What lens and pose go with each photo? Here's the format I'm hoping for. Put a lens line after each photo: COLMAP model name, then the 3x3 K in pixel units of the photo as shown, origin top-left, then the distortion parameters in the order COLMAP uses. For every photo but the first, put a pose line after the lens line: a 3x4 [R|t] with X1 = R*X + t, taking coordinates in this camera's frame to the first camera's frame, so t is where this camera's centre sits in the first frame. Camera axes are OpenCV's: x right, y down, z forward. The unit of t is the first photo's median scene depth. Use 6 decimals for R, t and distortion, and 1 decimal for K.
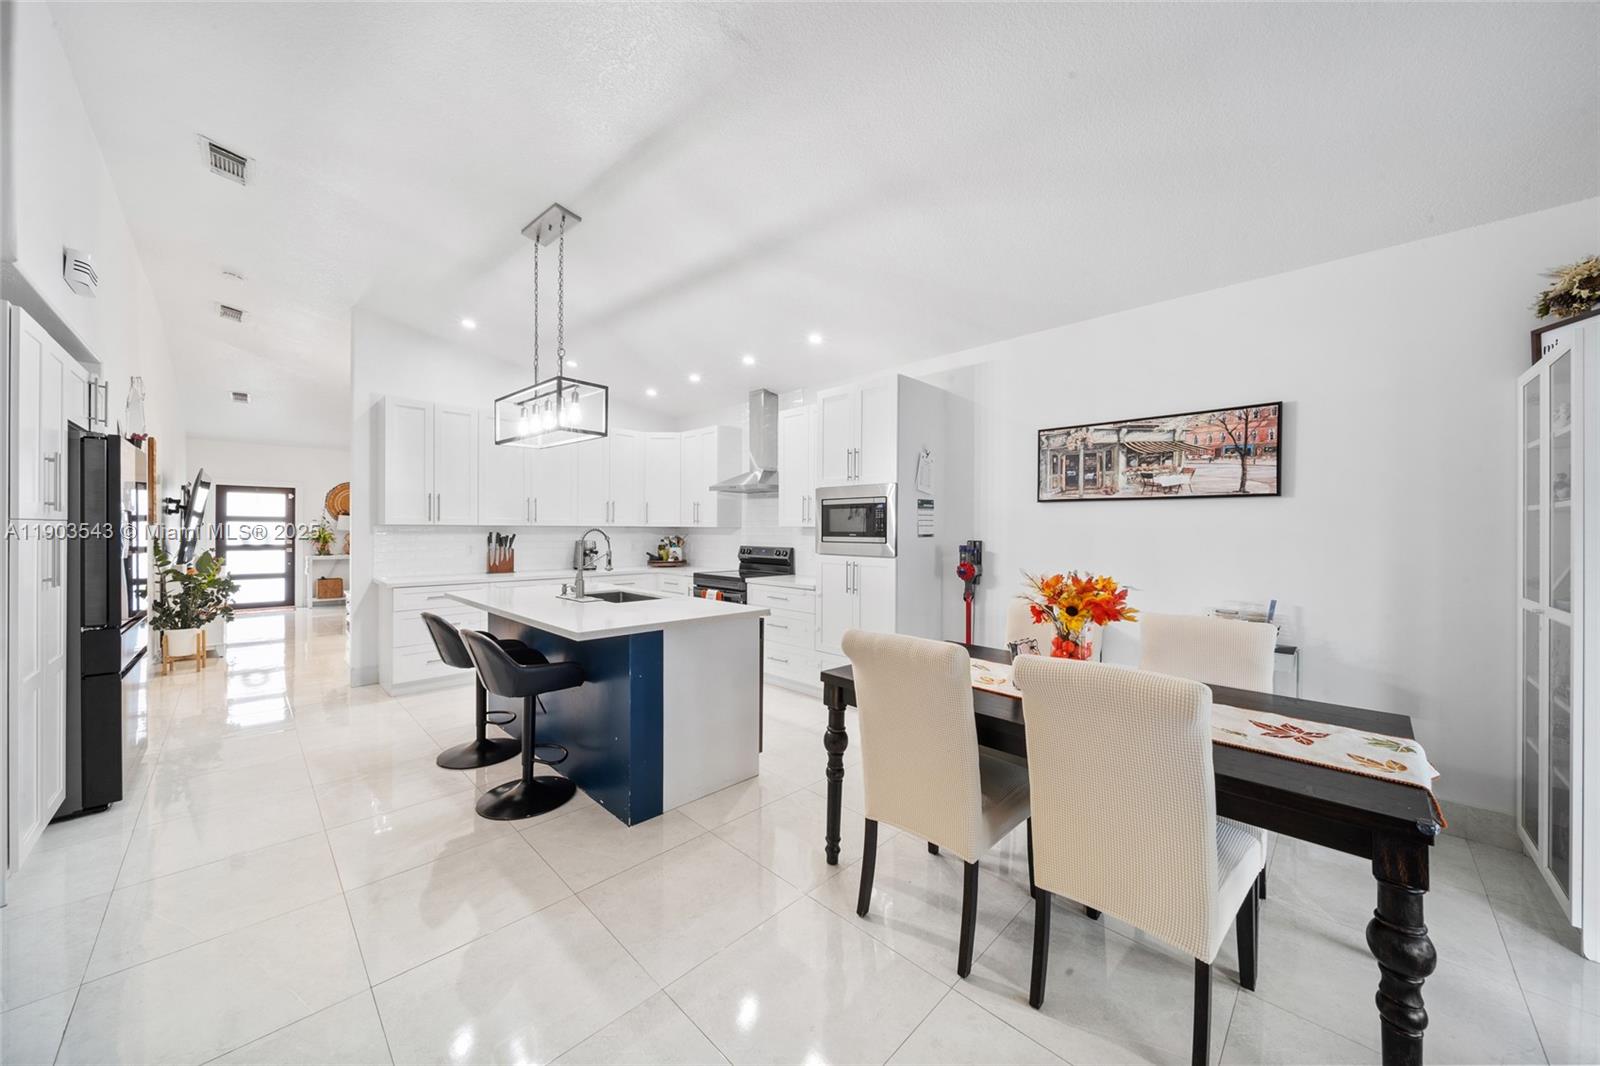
lens RADIAL K [[559.1, 0, 800.0], [0, 559.1, 533.0], [0, 0, 1]] dist [-0.001243, -0.000404]
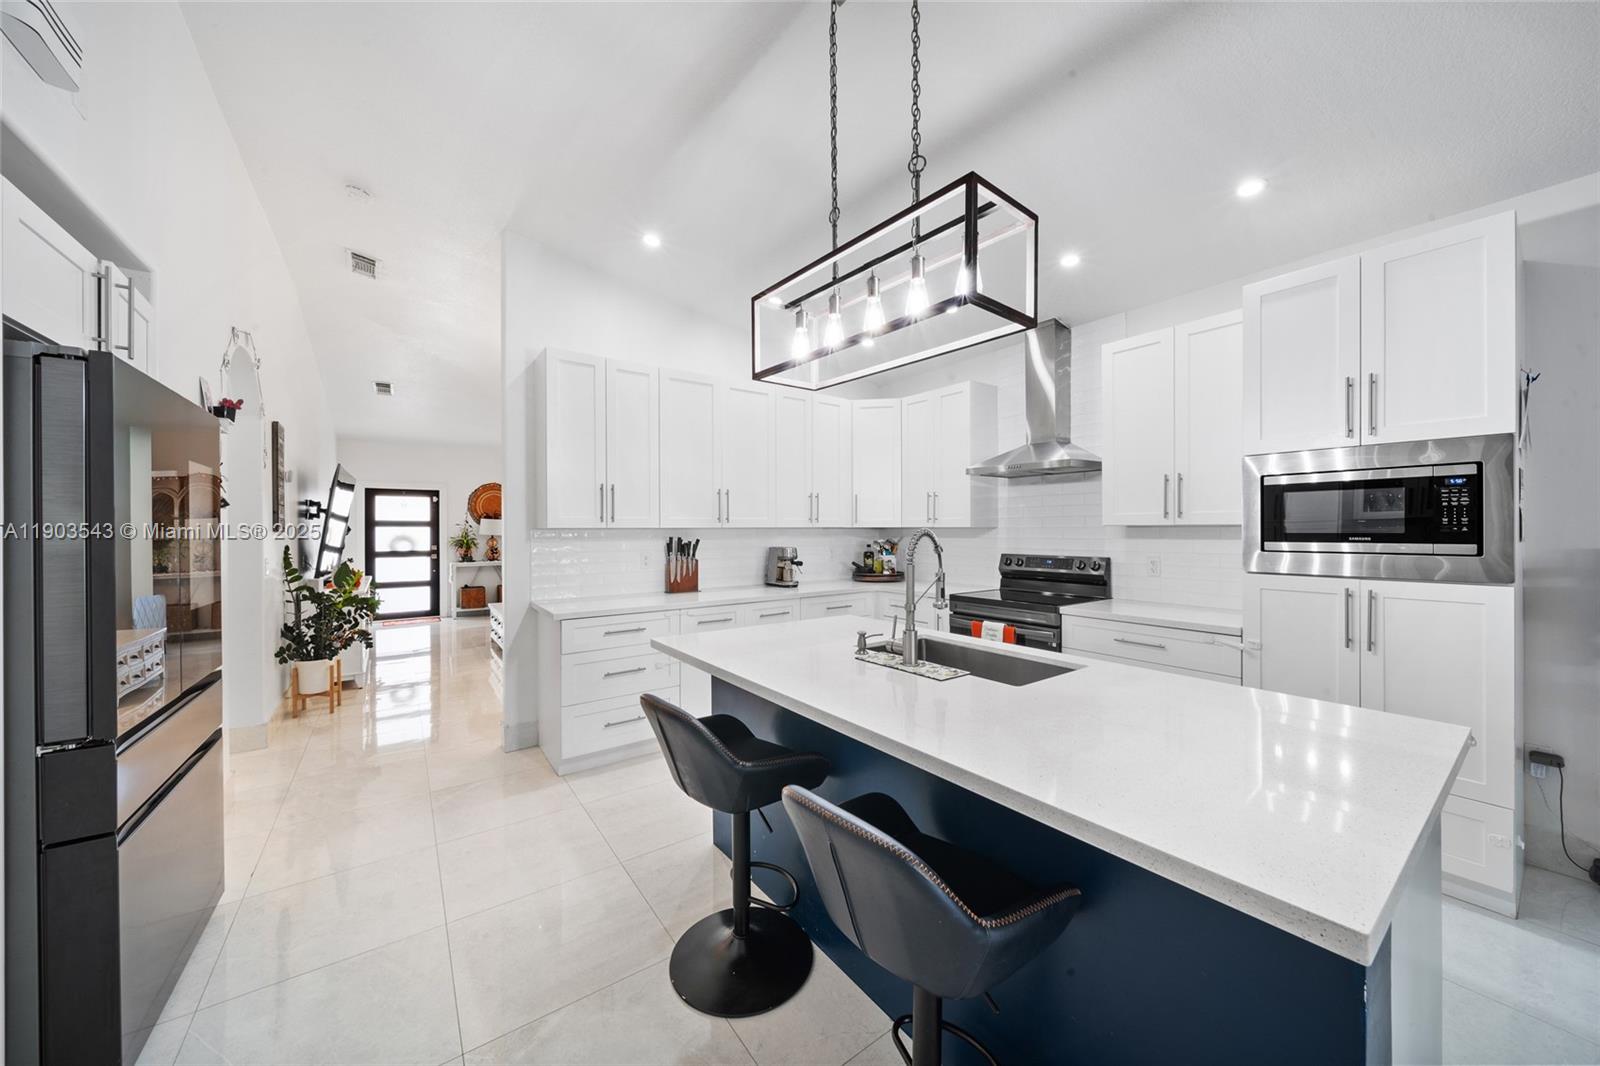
lens RADIAL K [[559.1, 0, 800.0], [0, 559.1, 533.0], [0, 0, 1]] dist [-0.001243, -0.000404]
pose [[0.986404, -0.008642, -0.164112, -0.241327], [0.008627, 0.999962, -0.000808, -0.004378], [0.164113, -0.000619, 0.986441, 0.274762]]
